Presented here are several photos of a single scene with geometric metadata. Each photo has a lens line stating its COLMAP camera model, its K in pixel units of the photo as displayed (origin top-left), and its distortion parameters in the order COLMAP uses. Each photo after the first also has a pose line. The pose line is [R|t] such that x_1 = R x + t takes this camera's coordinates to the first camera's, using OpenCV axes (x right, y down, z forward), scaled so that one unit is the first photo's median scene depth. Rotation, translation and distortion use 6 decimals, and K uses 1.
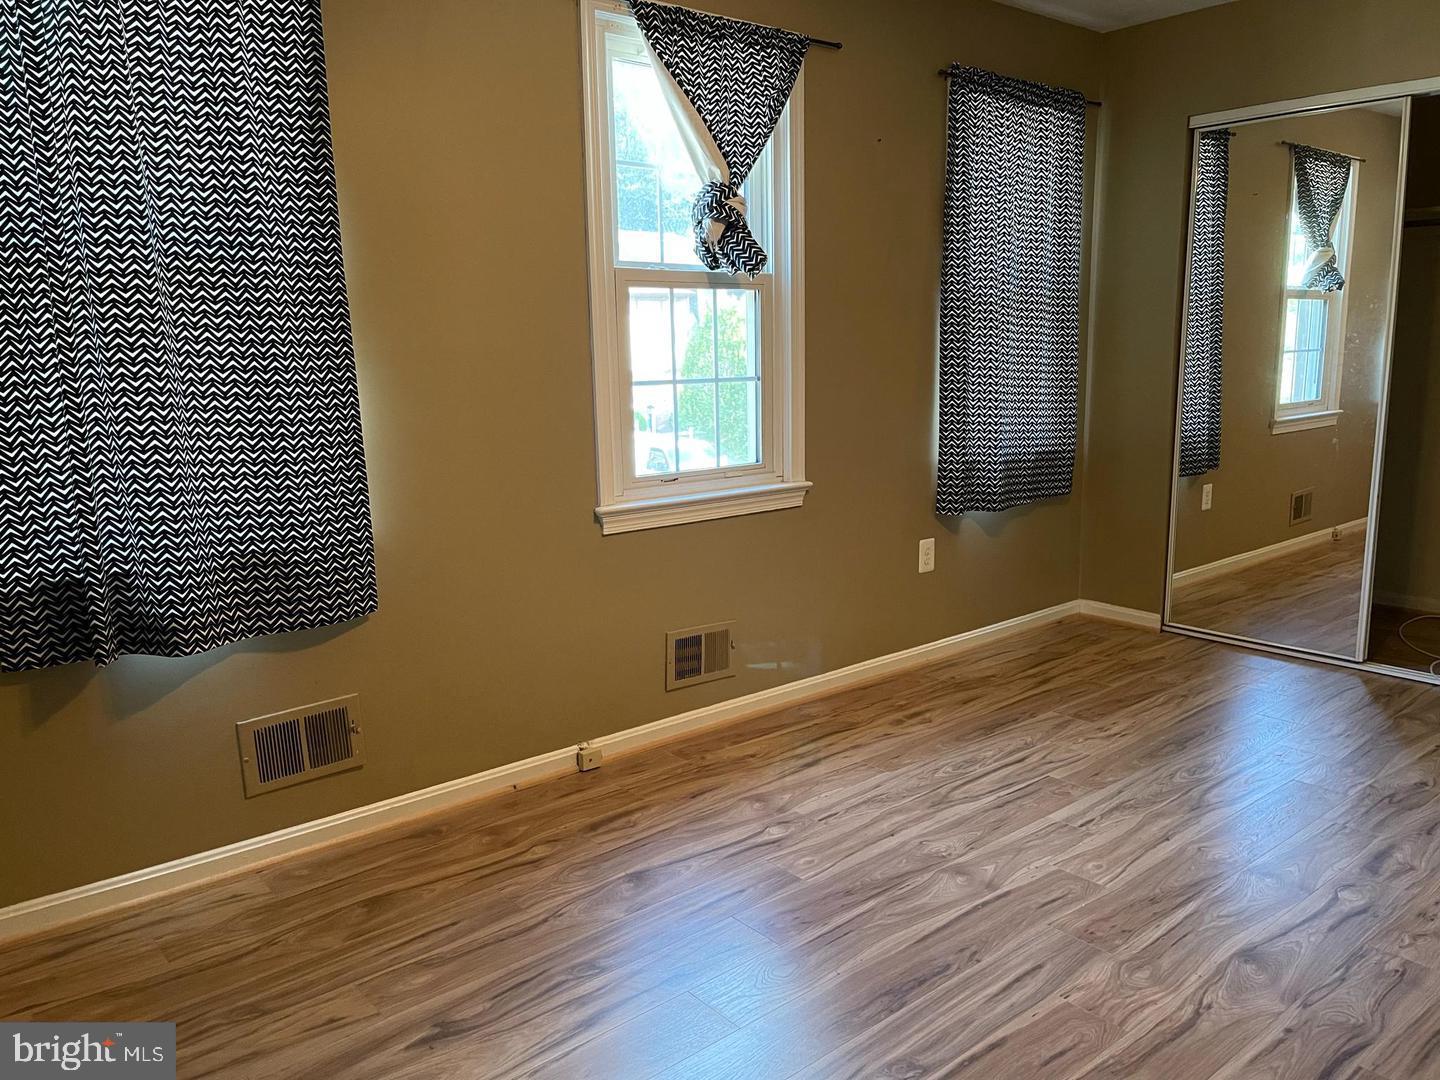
lens RADIAL K [[1093.8, 0, 729.2], [0, 1093.8, 541.9], [0, 0, 1]] dist [0.052219, -0.070818]
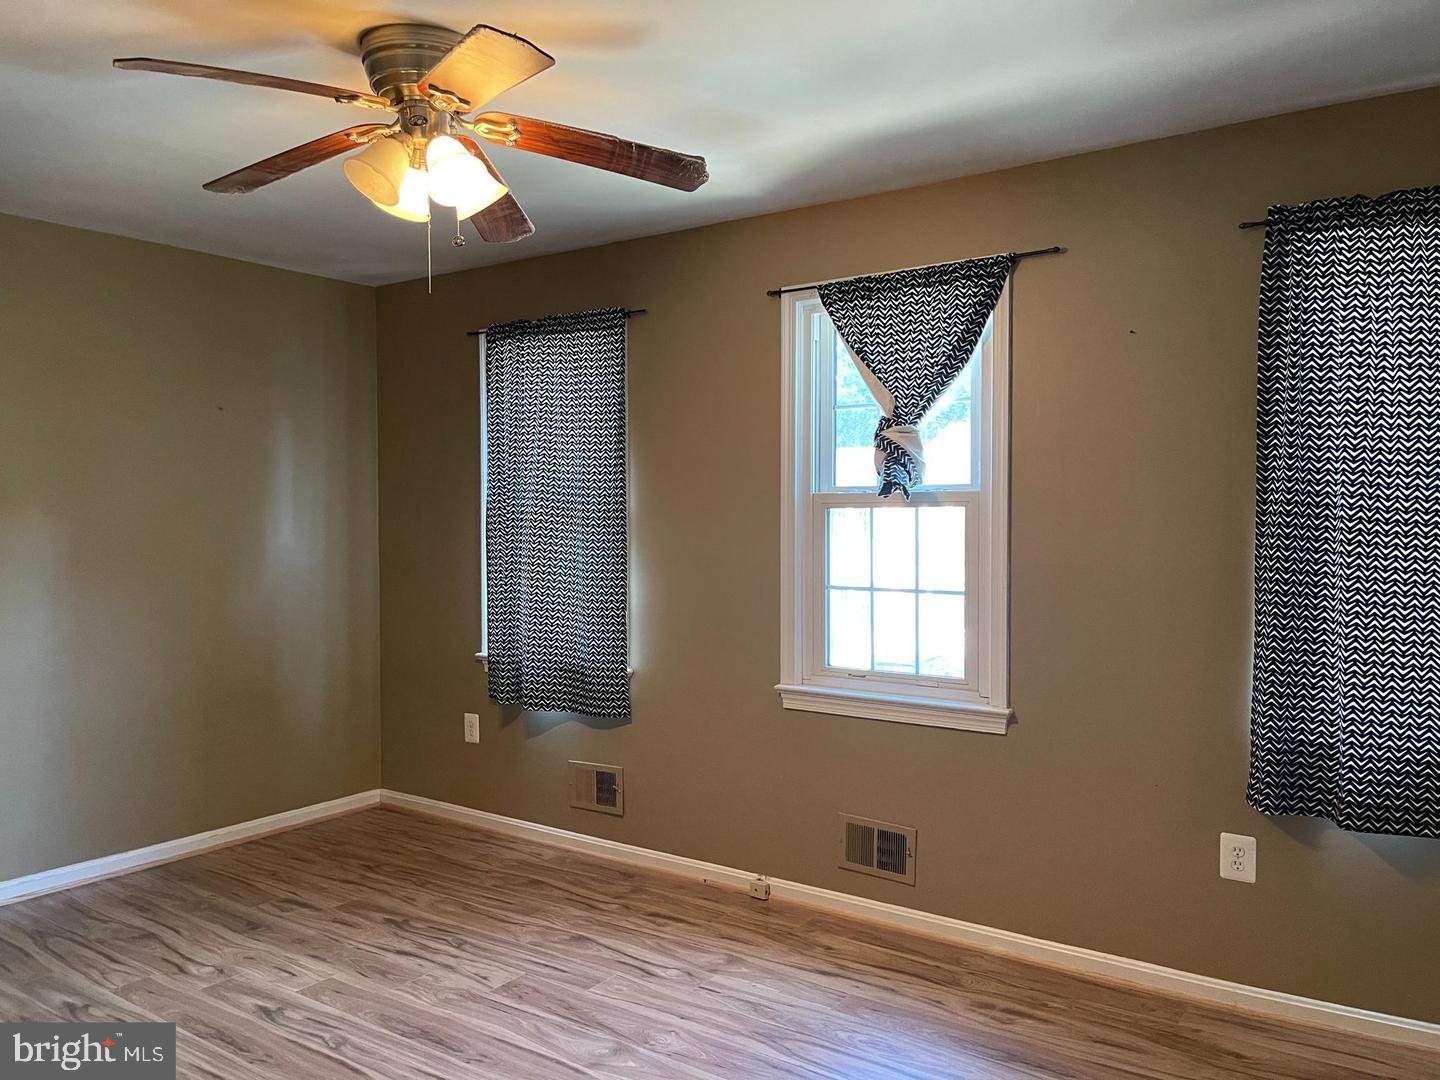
lens RADIAL K [[1093.8, 0, 729.2], [0, 1093.8, 541.9], [0, 0, 1]] dist [0.052219, -0.070818]
pose [[0.251978, 0.043227, -0.966767, 1.037590], [-0.172114, 0.985077, -0.000814, -0.176822], [0.952305, 0.166599, 0.255657, 0.600128]]
